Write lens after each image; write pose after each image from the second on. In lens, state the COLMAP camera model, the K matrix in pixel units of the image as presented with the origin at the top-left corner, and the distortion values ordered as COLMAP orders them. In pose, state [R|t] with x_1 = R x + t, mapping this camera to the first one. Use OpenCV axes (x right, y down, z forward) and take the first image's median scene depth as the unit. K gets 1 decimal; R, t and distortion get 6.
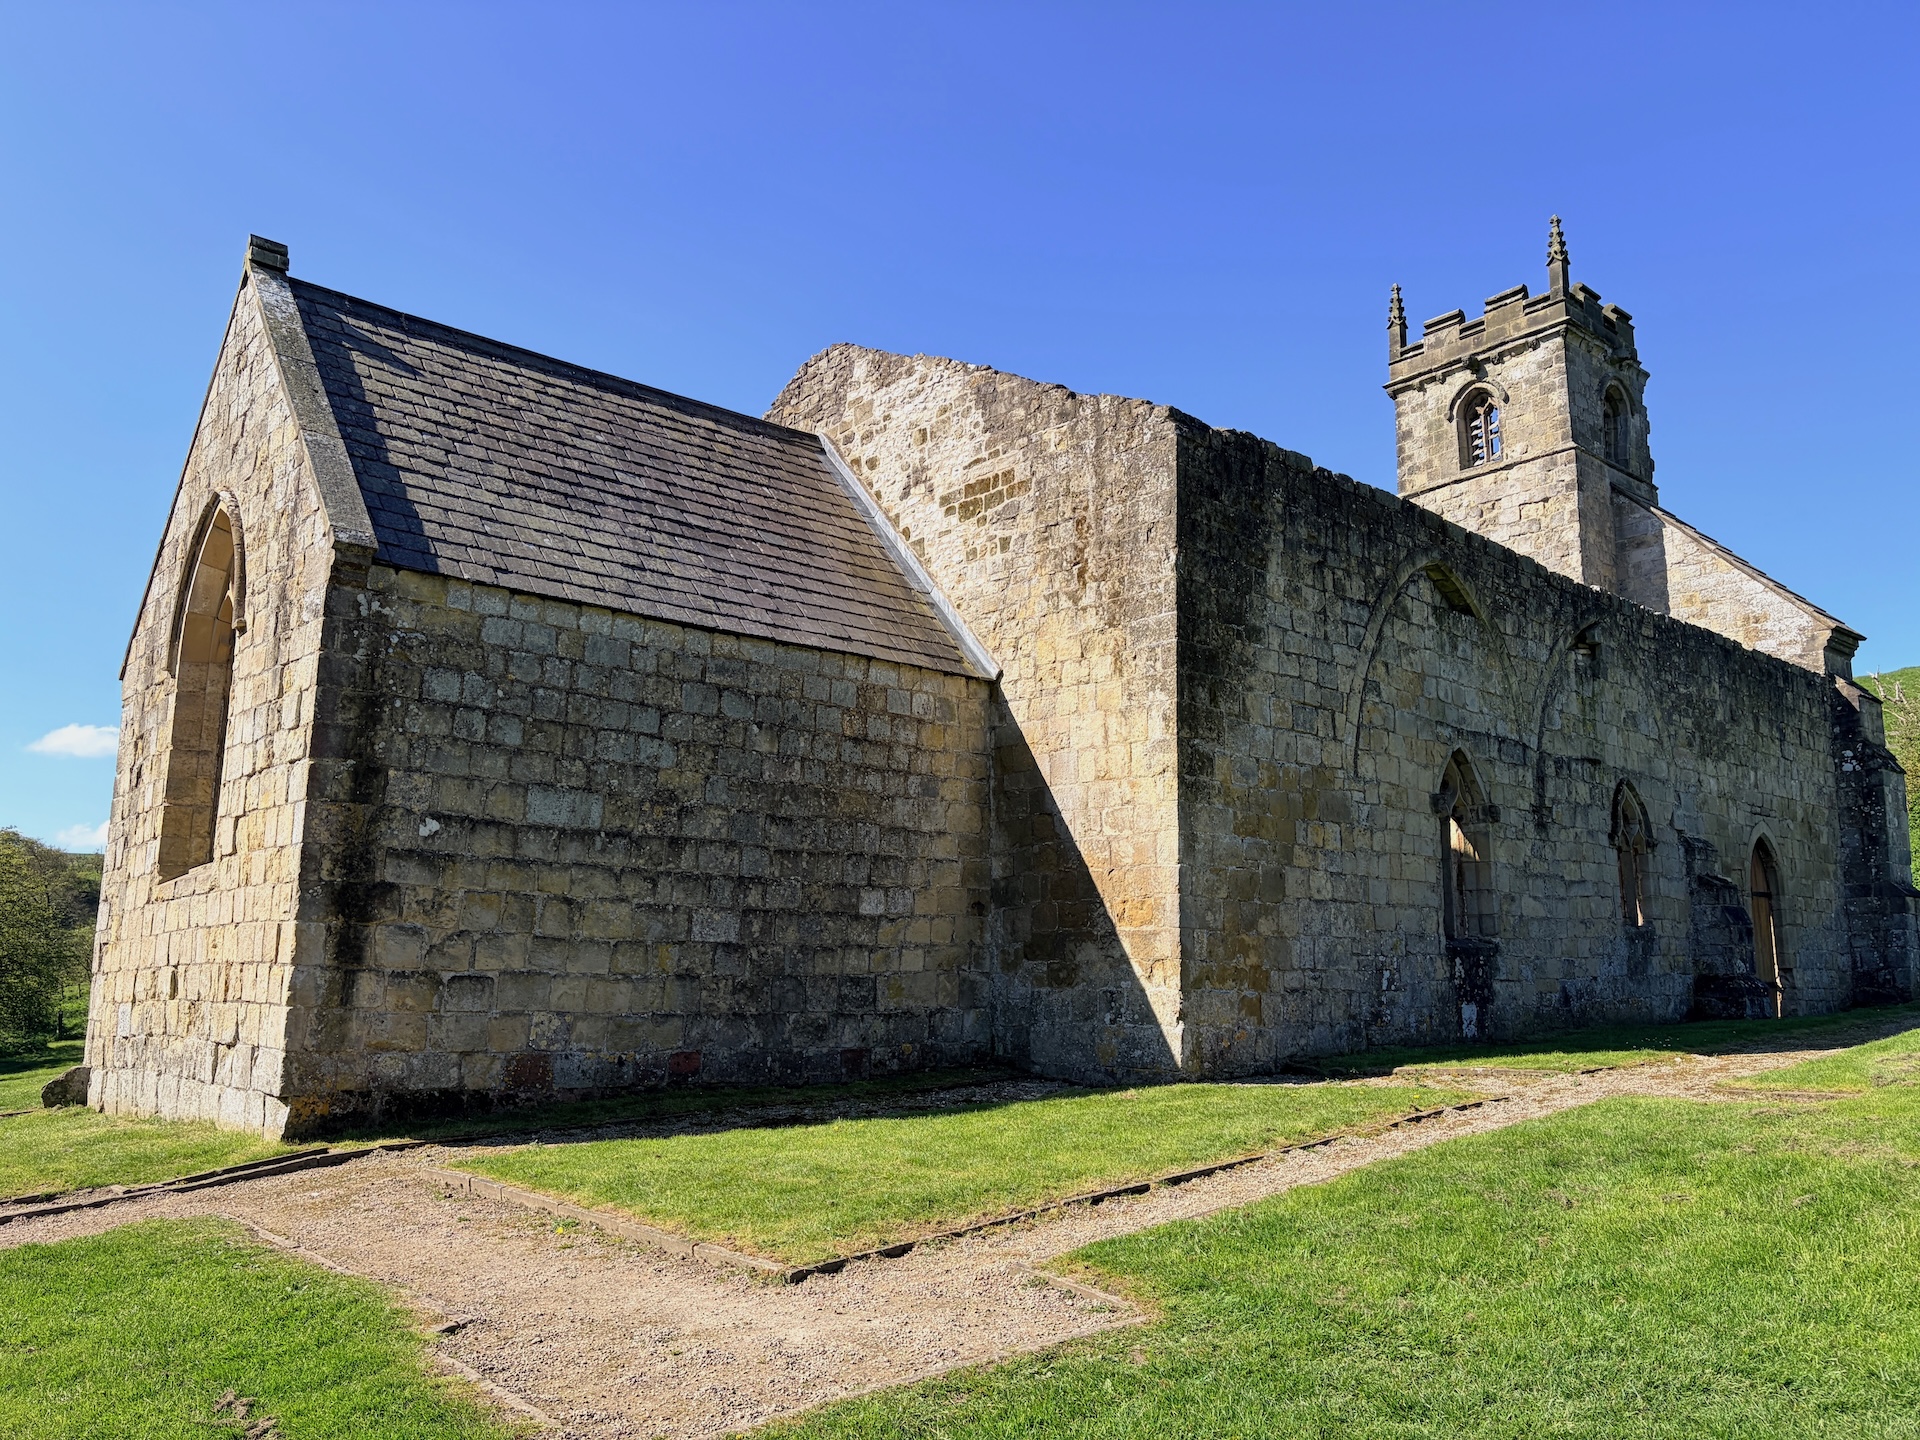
lens RADIAL K [[1395.6, 0, 970.7], [0, 1395.6, 721.4], [0, 0, 1]] dist [0.158894, -0.342585]
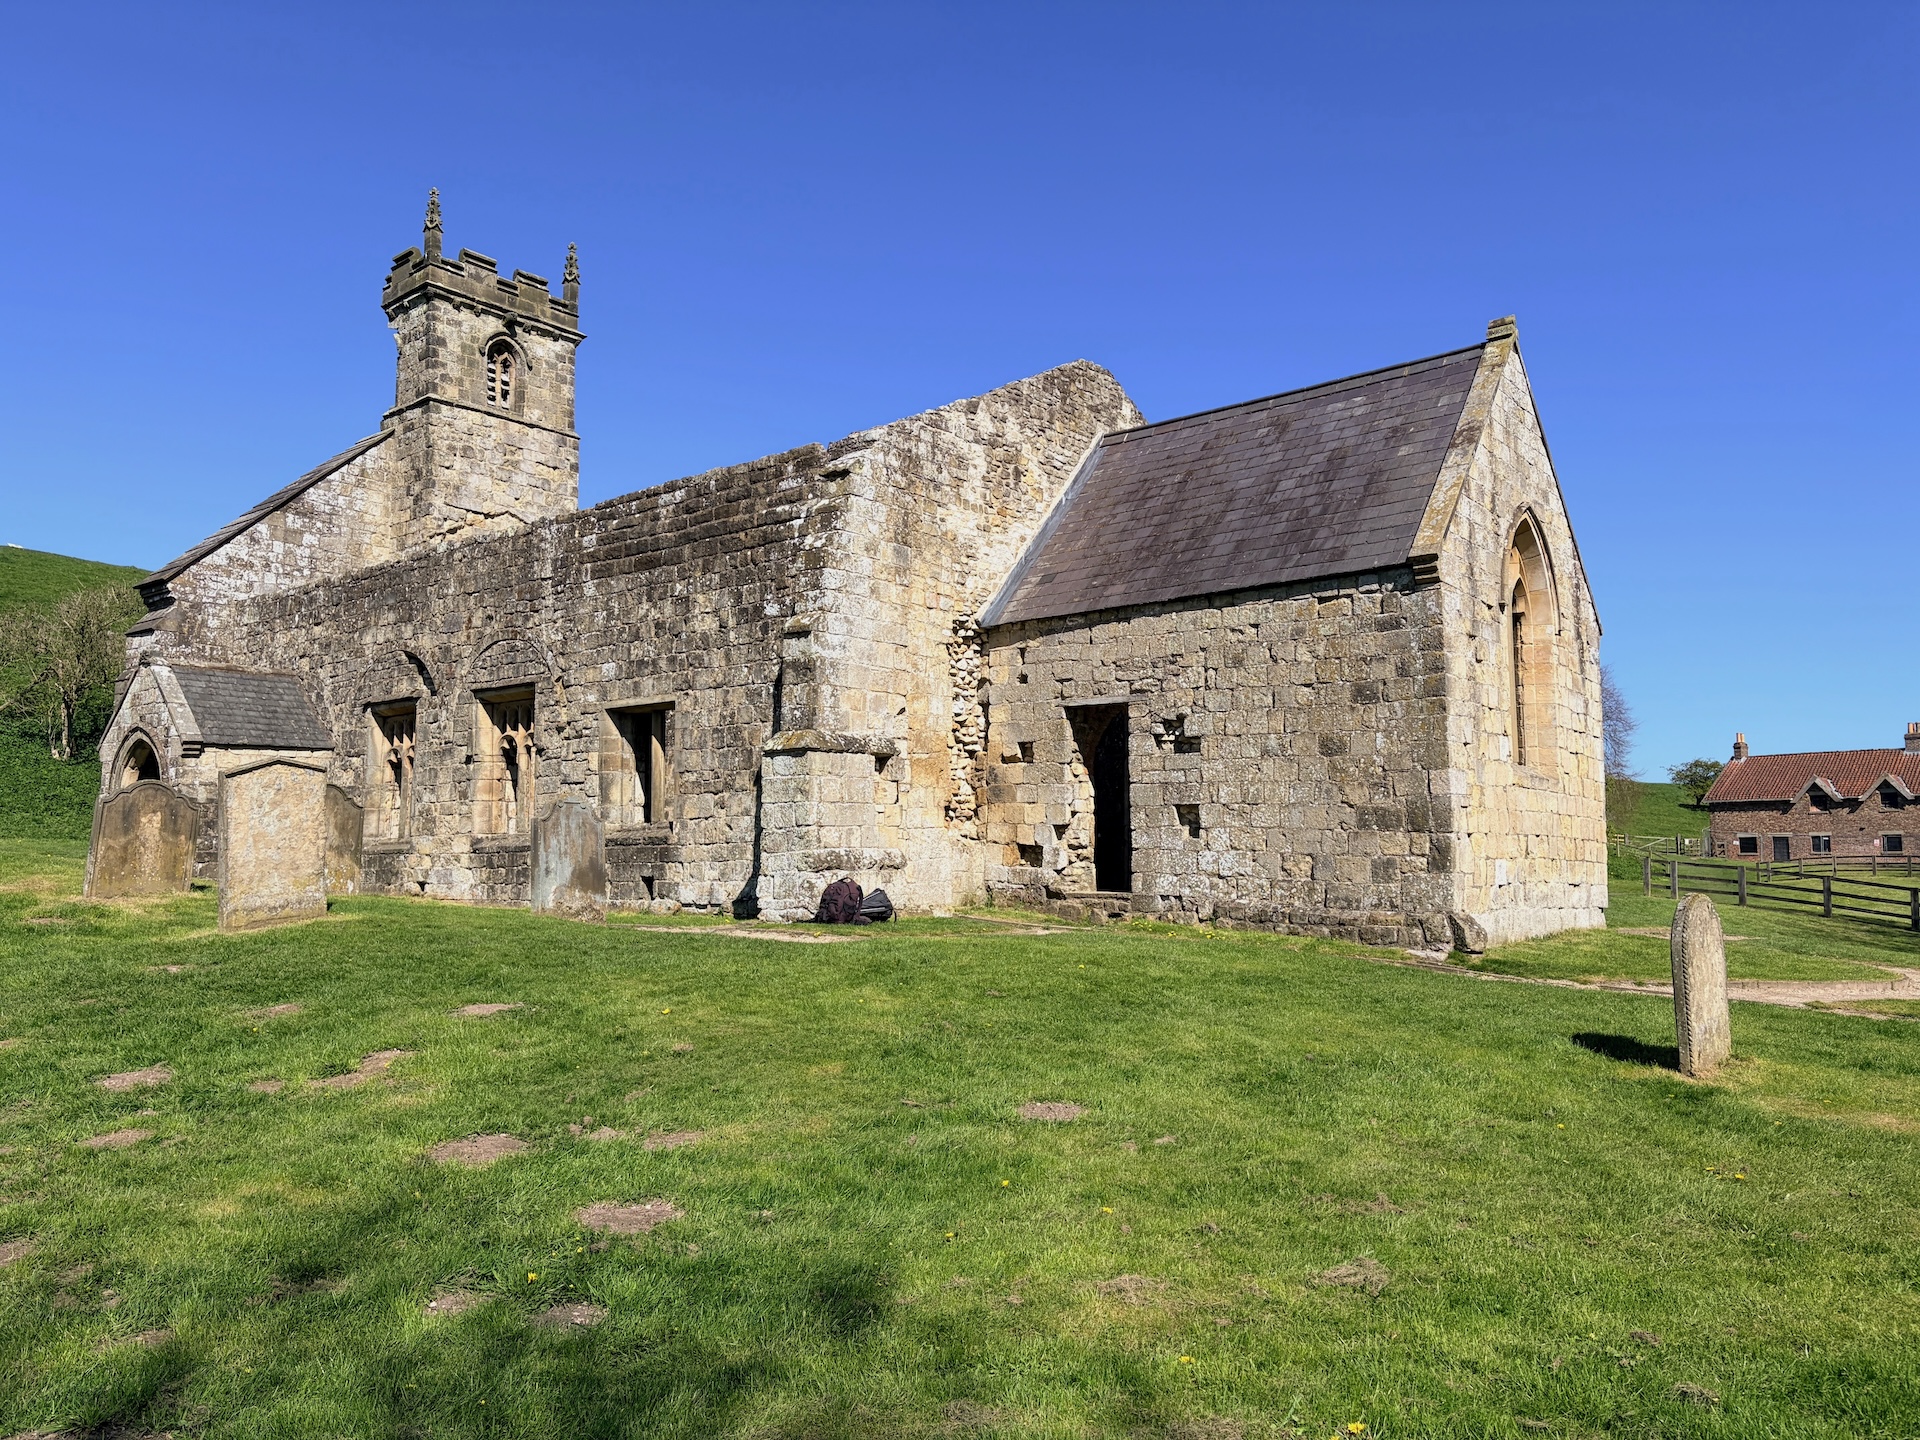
lens RADIAL K [[1395.6, 0, 970.7], [0, 1395.6, 721.4], [0, 0, 1]] dist [0.158894, -0.342585]
pose [[-0.163248, 0.094364, 0.982062, -0.799991], [-0.187295, 0.974349, -0.124757, 0.137709], [-0.968644, -0.204301, -0.141387, 0.730385]]
